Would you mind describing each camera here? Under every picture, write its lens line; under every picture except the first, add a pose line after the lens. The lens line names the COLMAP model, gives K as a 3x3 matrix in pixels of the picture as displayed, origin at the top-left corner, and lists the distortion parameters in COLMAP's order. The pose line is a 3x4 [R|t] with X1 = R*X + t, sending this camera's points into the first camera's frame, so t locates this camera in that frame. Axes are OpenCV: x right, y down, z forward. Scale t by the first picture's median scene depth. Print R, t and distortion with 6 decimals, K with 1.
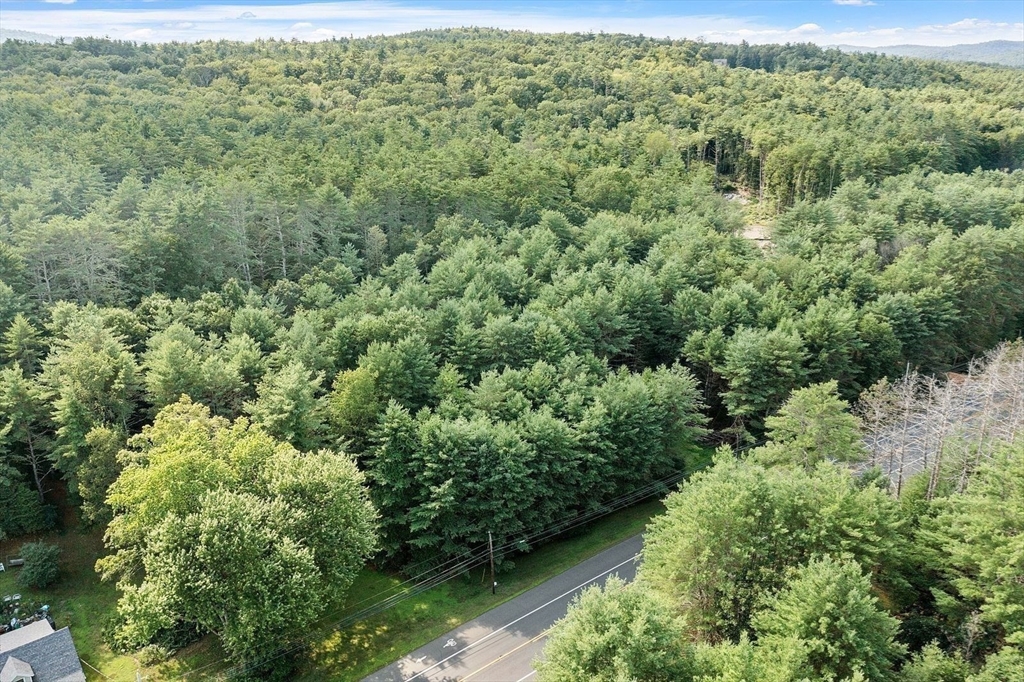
lens RADIAL K [[802.3, 0, 512.0], [0, 802.3, 341.0], [0, 0, 1]] dist [0.000234, -0.005393]
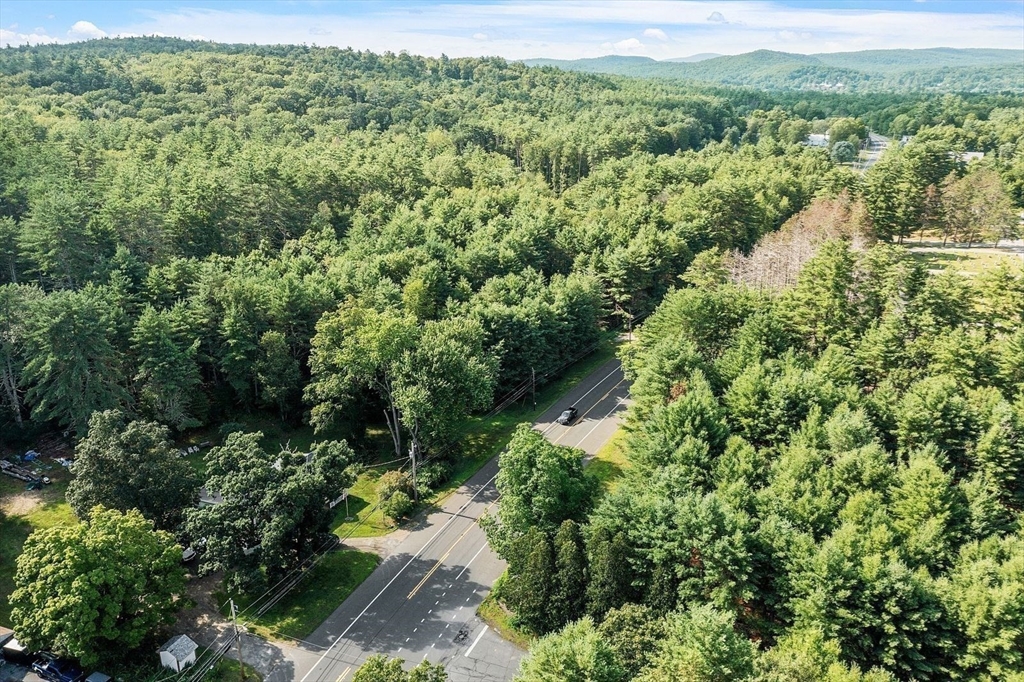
lens RADIAL K [[802.3, 0, 512.0], [0, 802.3, 341.0], [0, 0, 1]] dist [0.000234, -0.005393]
pose [[0.920089, -0.122121, 0.372185, -0.394037], [0.126882, 0.991848, 0.011776, 0.098742], [-0.370589, 0.036389, 0.928084, -0.275433]]
